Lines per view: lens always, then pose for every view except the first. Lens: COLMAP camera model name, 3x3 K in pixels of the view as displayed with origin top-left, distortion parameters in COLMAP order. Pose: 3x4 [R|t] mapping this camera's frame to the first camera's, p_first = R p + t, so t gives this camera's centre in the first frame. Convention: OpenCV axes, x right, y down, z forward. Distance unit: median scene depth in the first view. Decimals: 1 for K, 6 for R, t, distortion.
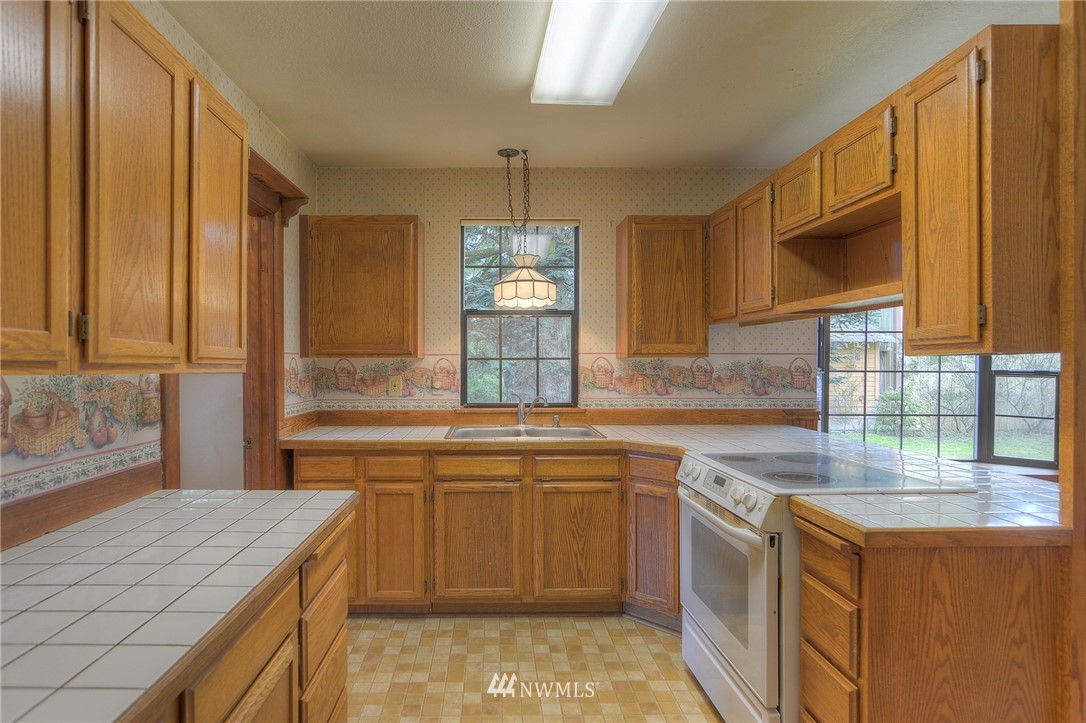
lens RADIAL K [[569.8, 0, 503.6], [0, 569.8, 367.5], [0, 0, 1]] dist [-0.017837, 0.010089]
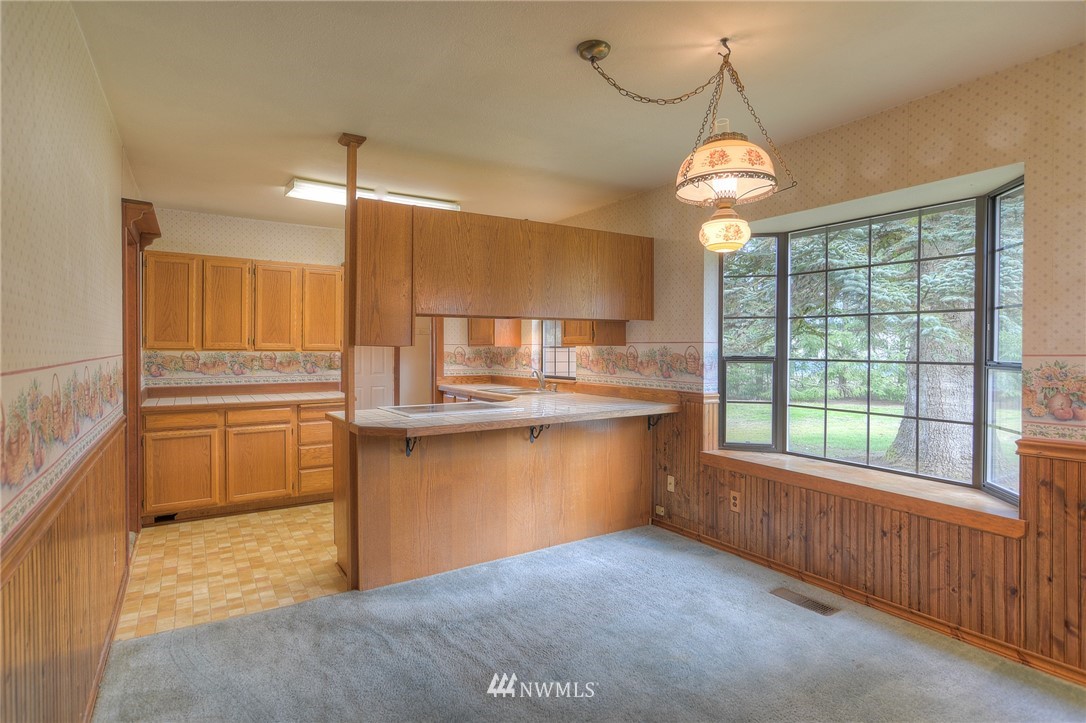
lens RADIAL K [[569.8, 0, 549.2], [0, 569.8, 352.9], [0, 0, 1]] dist [-0.017837, 0.010089]
pose [[0.538655, 0.006813, -0.842499, 1.839645], [-0.009852, 0.999950, 0.001788, -0.003480], [0.842469, 0.007337, 0.538695, 0.225042]]
